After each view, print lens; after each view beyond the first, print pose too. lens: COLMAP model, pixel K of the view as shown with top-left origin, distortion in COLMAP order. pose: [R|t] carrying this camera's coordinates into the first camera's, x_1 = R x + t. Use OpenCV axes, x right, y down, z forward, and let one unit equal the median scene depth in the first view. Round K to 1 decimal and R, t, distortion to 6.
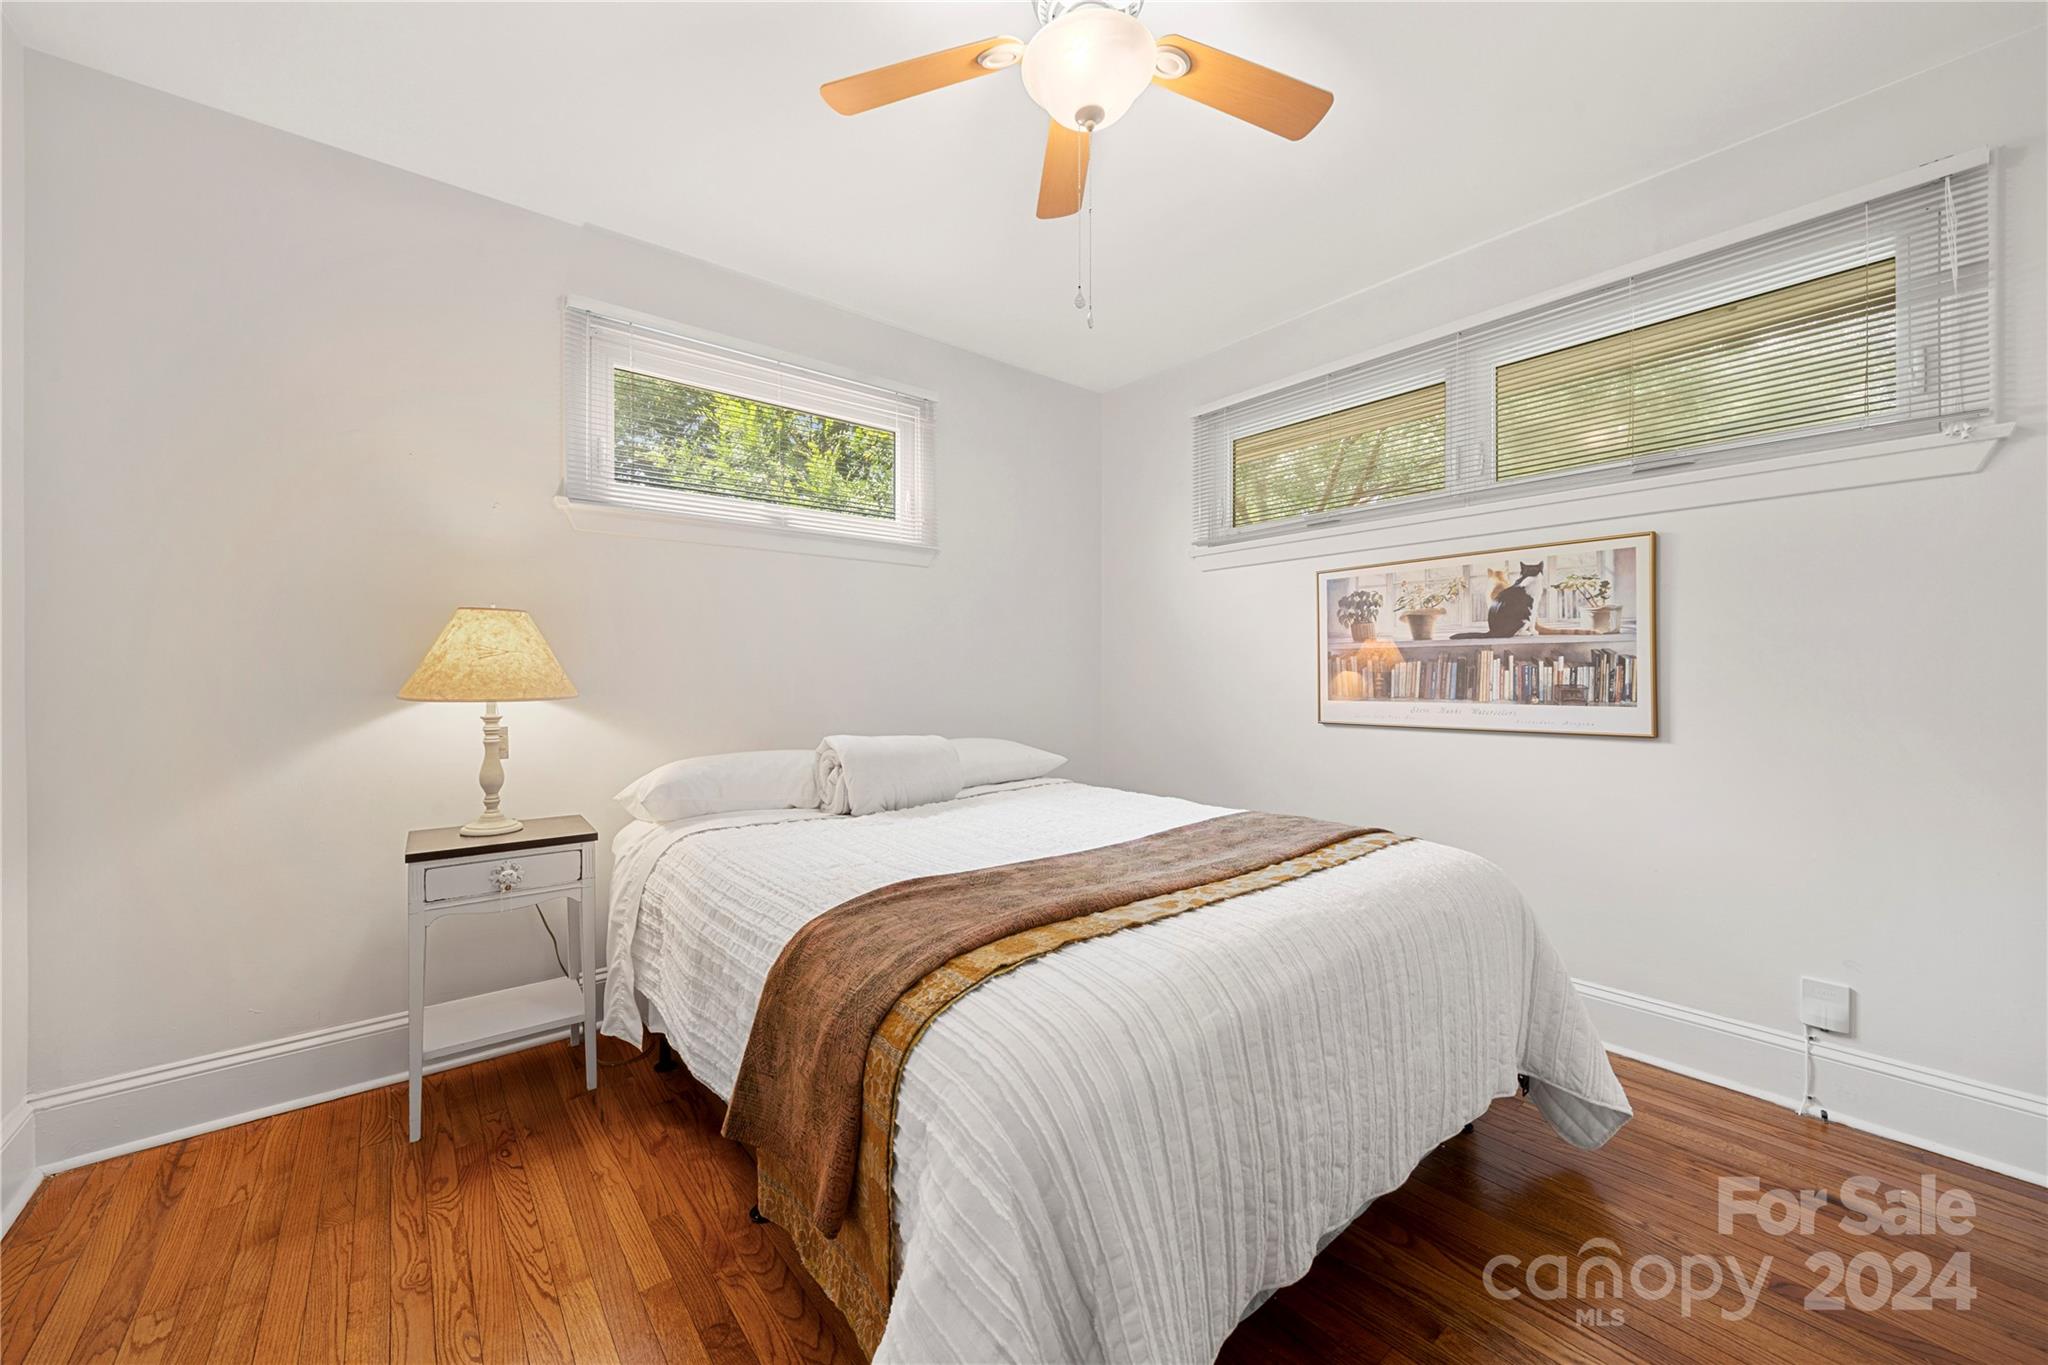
lens RADIAL K [[765.6, 0, 1022.8], [0, 765.6, 672.0], [0, 0, 1]] dist [-0.001141, -0.000376]
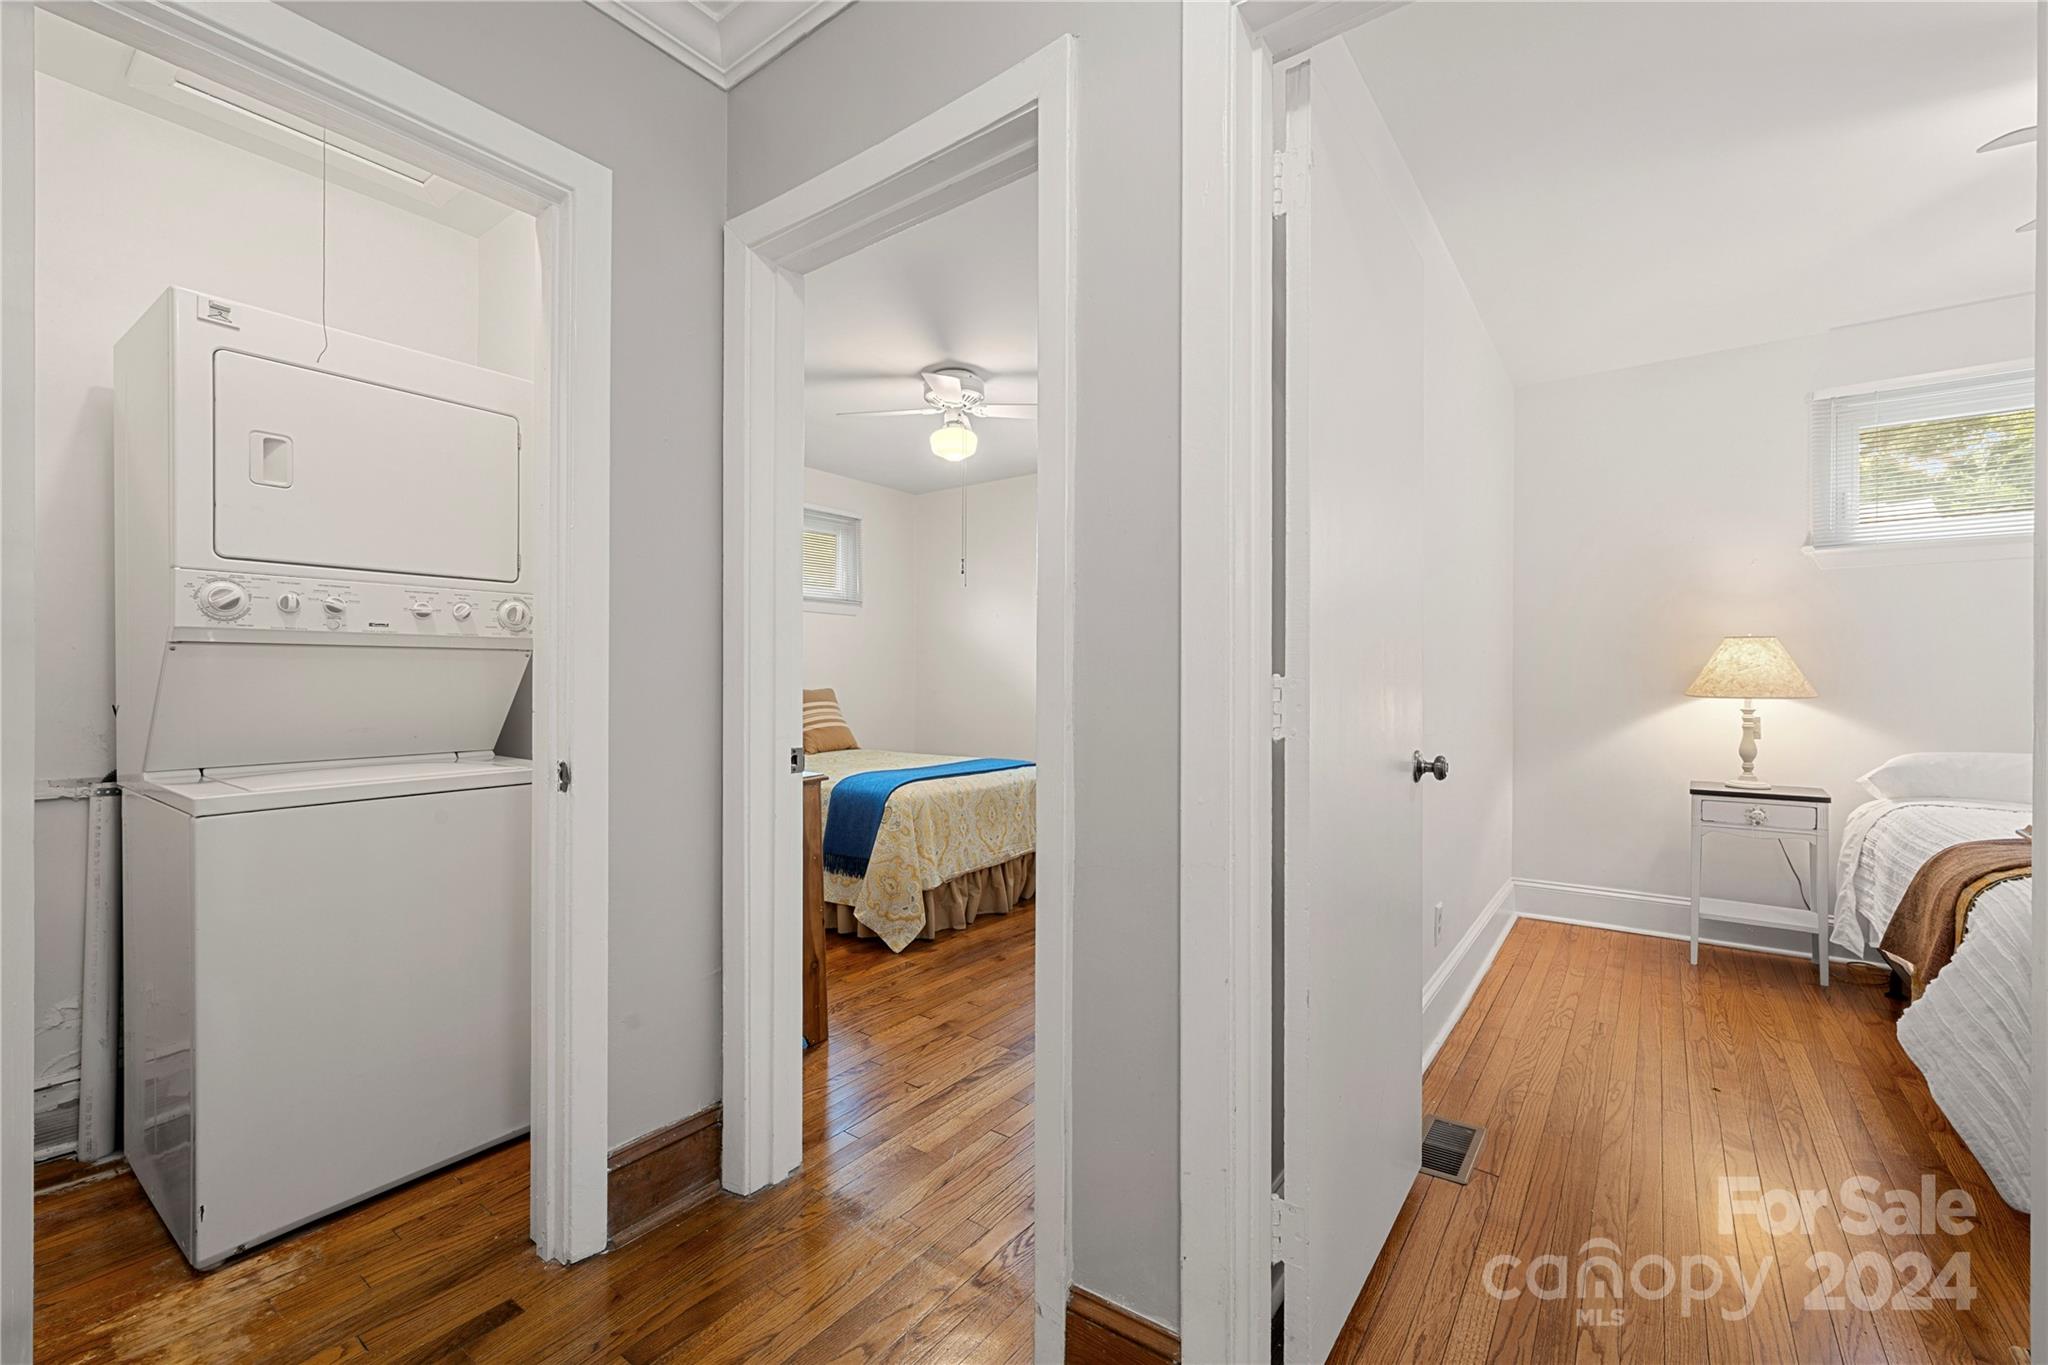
lens RADIAL K [[841.2, 0, 1024.0], [0, 841.2, 682.5], [0, 0, 1]] dist [-0.000997, -0.000183]
pose [[0.232806, 0.007491, -0.972494, 0.584319], [-0.002499, 0.999972, 0.007104, -0.001366], [0.972520, 0.000777, 0.232818, -0.772412]]
